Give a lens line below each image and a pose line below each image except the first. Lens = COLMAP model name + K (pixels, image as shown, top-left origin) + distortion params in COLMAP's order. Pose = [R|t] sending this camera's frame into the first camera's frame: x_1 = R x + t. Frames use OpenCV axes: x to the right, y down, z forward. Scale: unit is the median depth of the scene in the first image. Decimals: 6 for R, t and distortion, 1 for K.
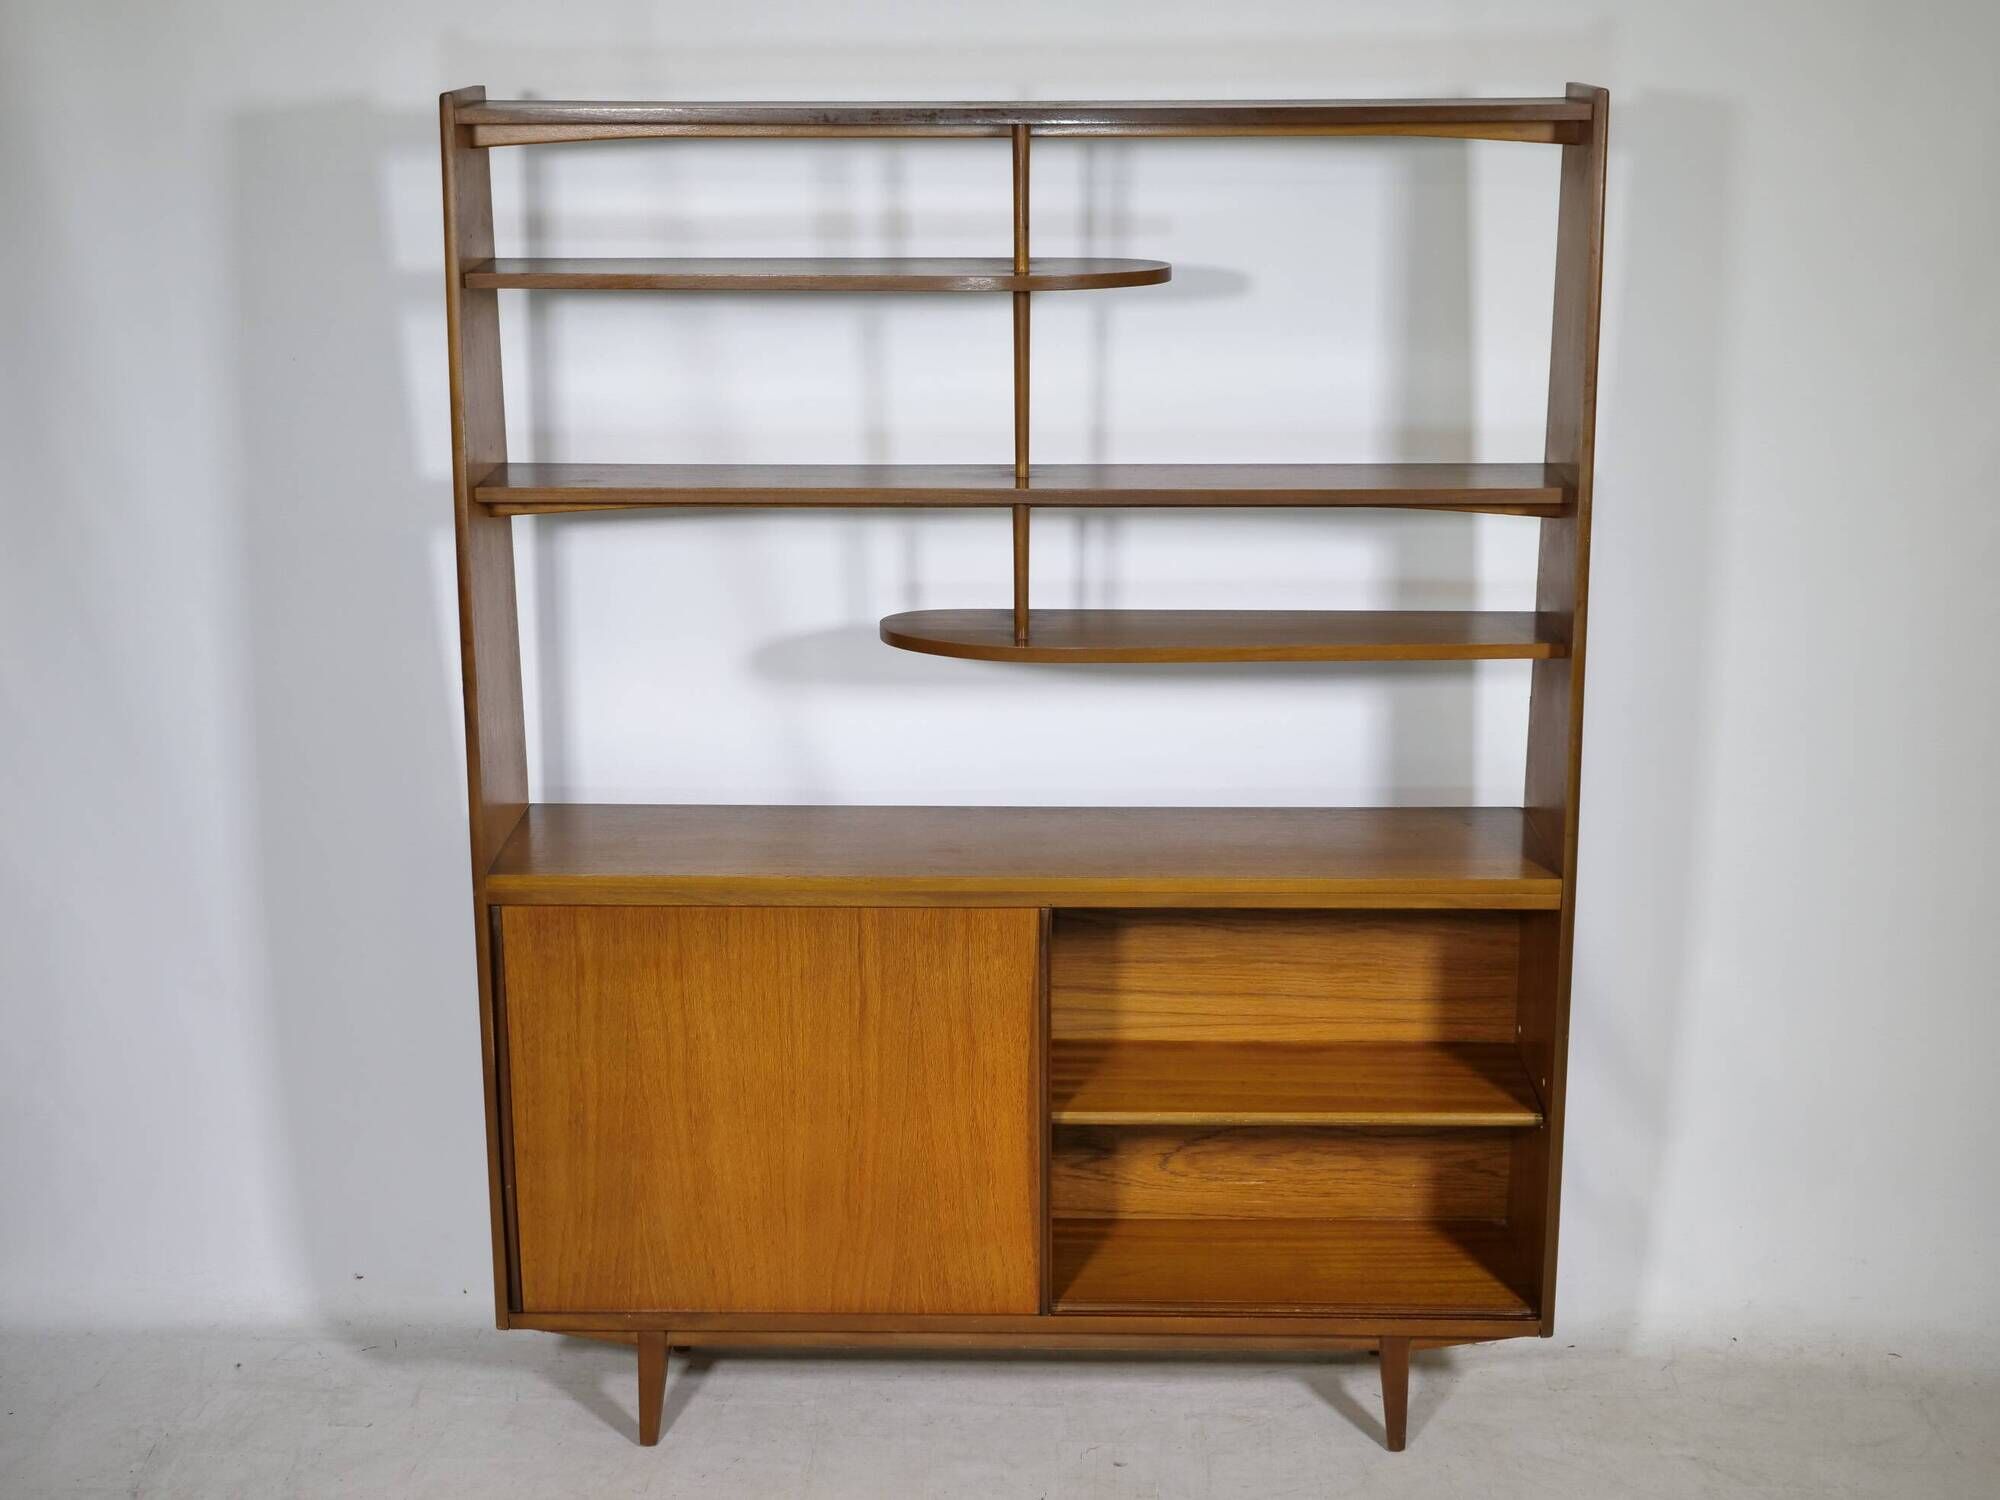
lens RADIAL K [[2960.8, 0, 1000.5], [0, 2960.8, 766.9], [0, 0, 1]] dist [0.008772, 0.000000]
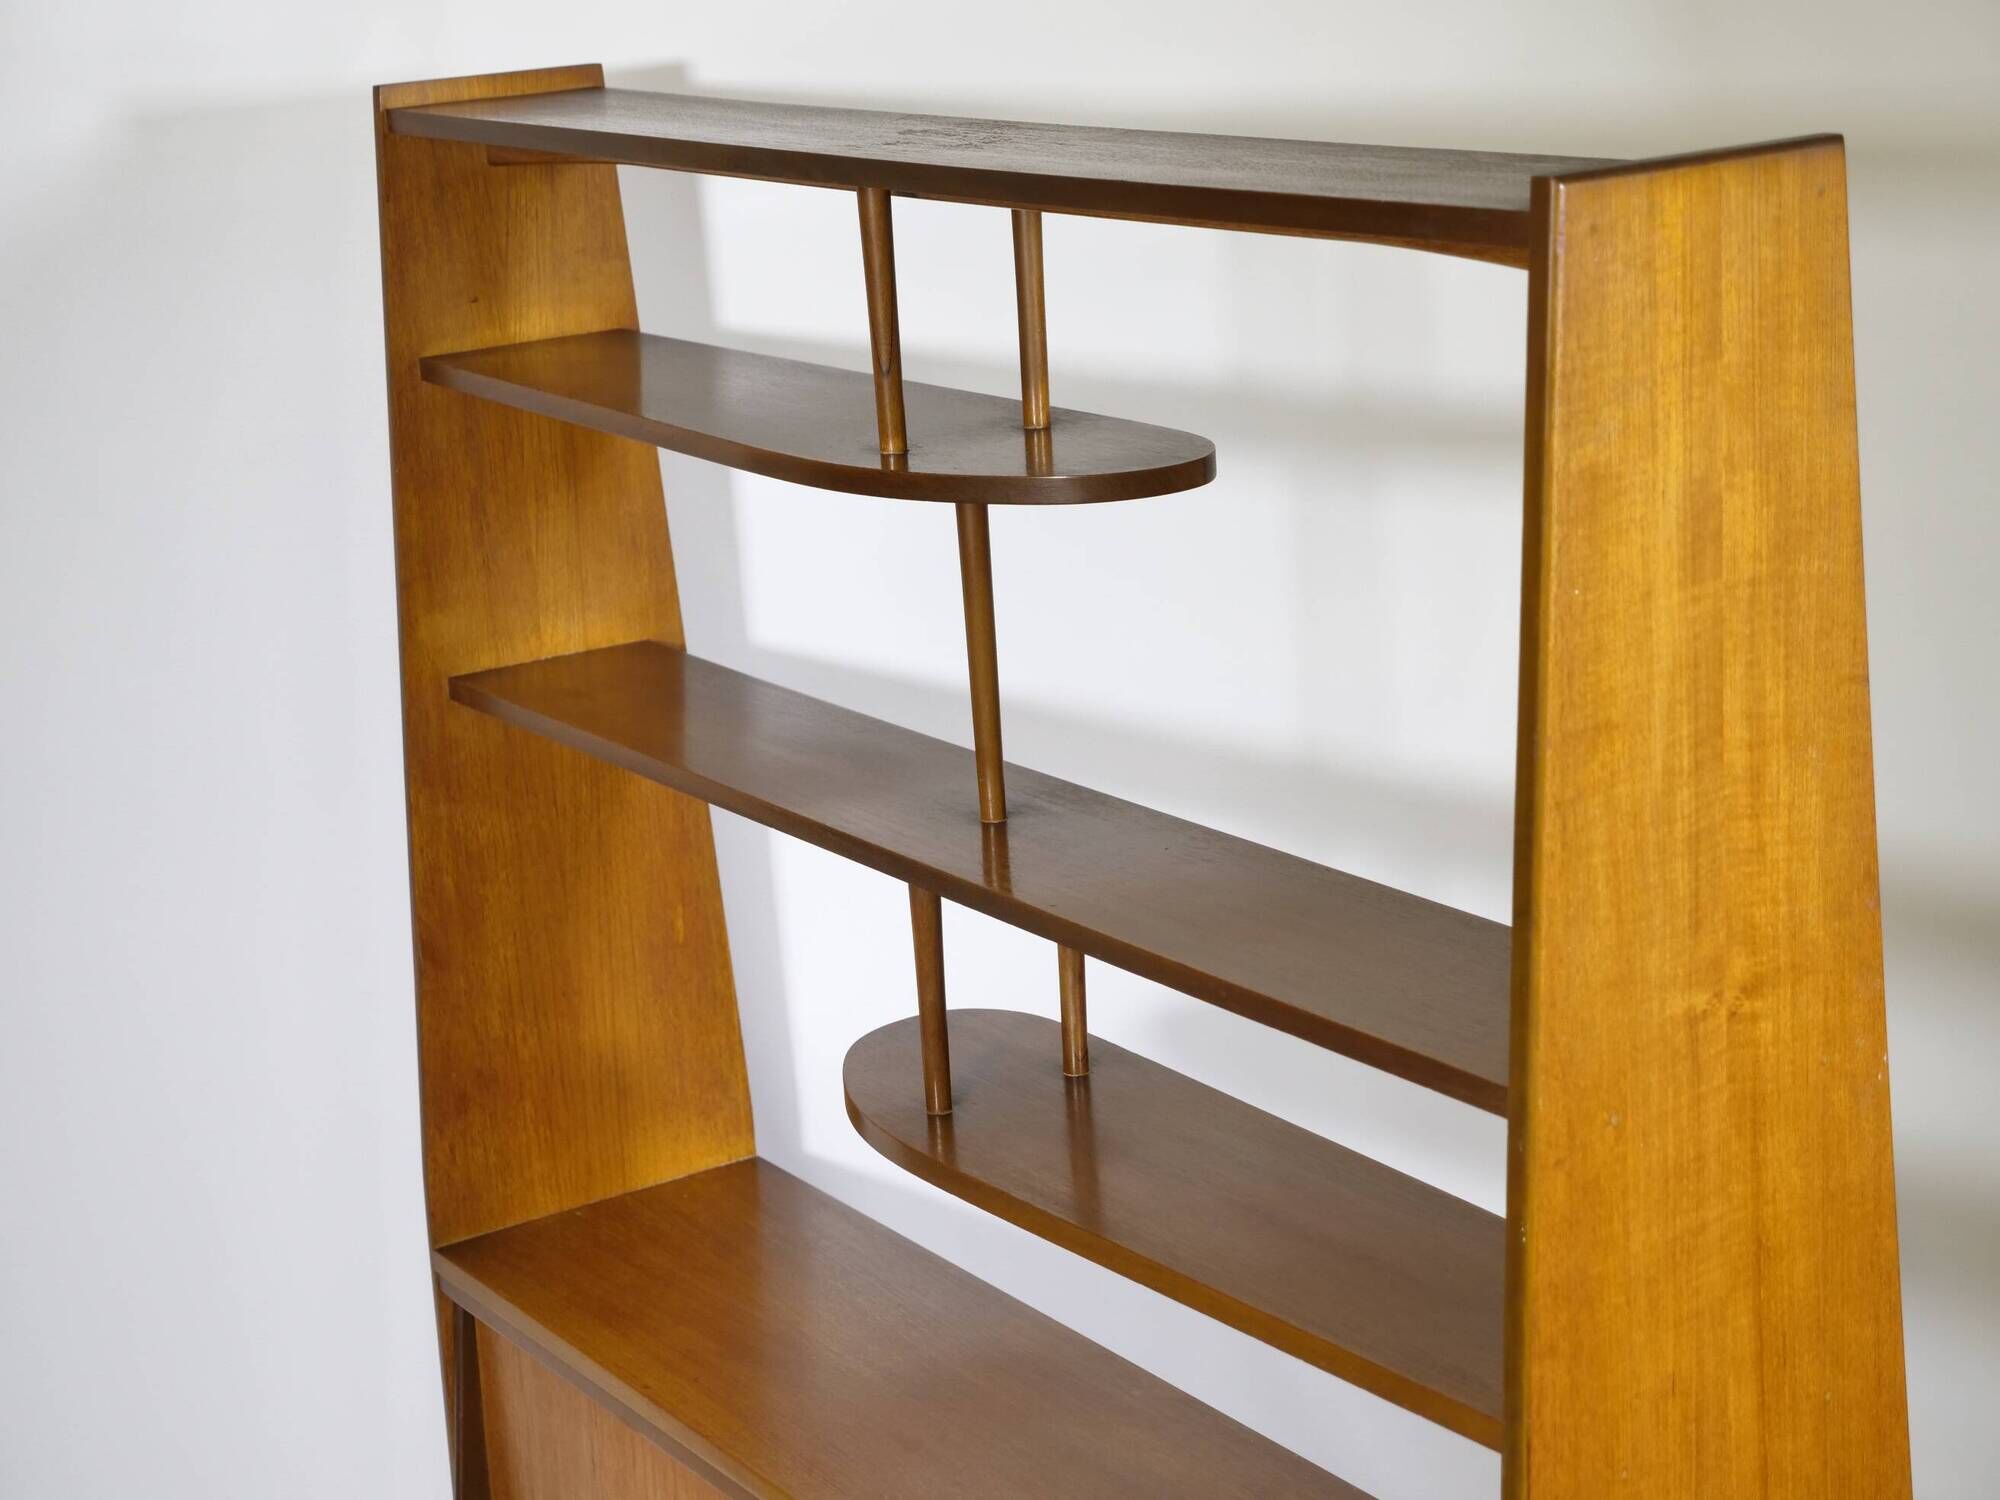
lens RADIAL K [[3671.3, 0, 991.5], [0, 3671.3, 746.2], [0, 0, 1]] dist [0.107386, 0.000000]
pose [[0.559558, 0.175261, -0.810048, 0.518731], [-0.164945, 0.981383, 0.098391, -0.167535], [0.812212, 0.078558, 0.578049, 0.583102]]
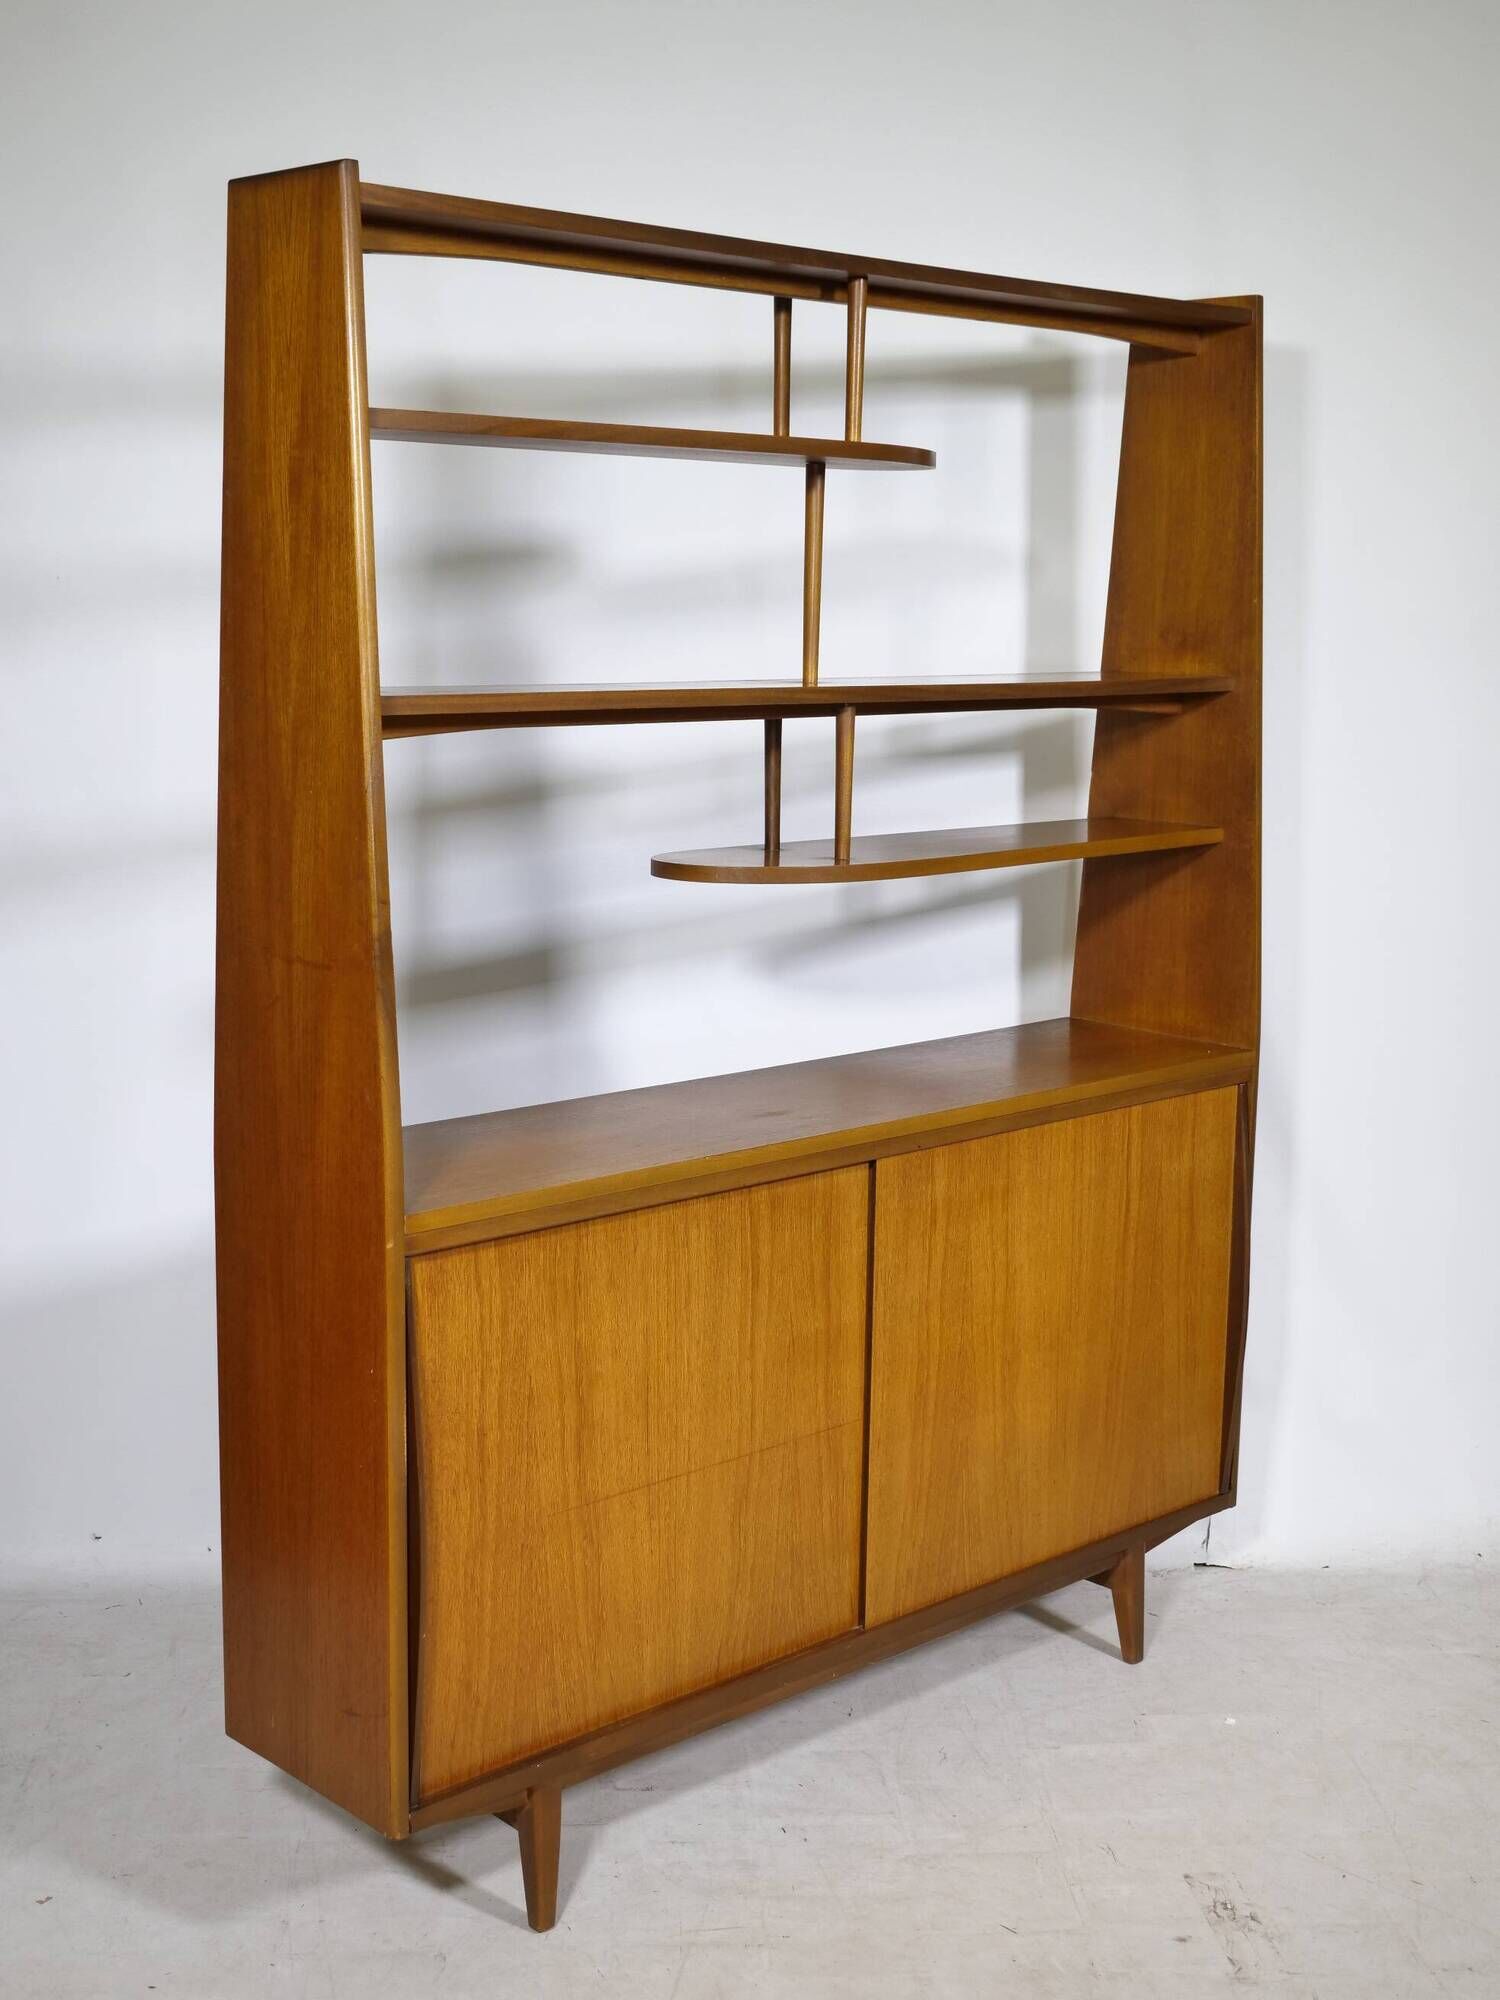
lens RADIAL K [[2490.4, 0, 757.8], [0, 2490.4, 1015.4], [0, 0, 1]] dist [-0.016007, 0.000000]
pose [[0.713531, -0.106312, 0.692511, -0.510838], [0.171255, 0.984903, -0.025253, 0.016957], [-0.679372, 0.136615, 0.720965, 0.456721]]
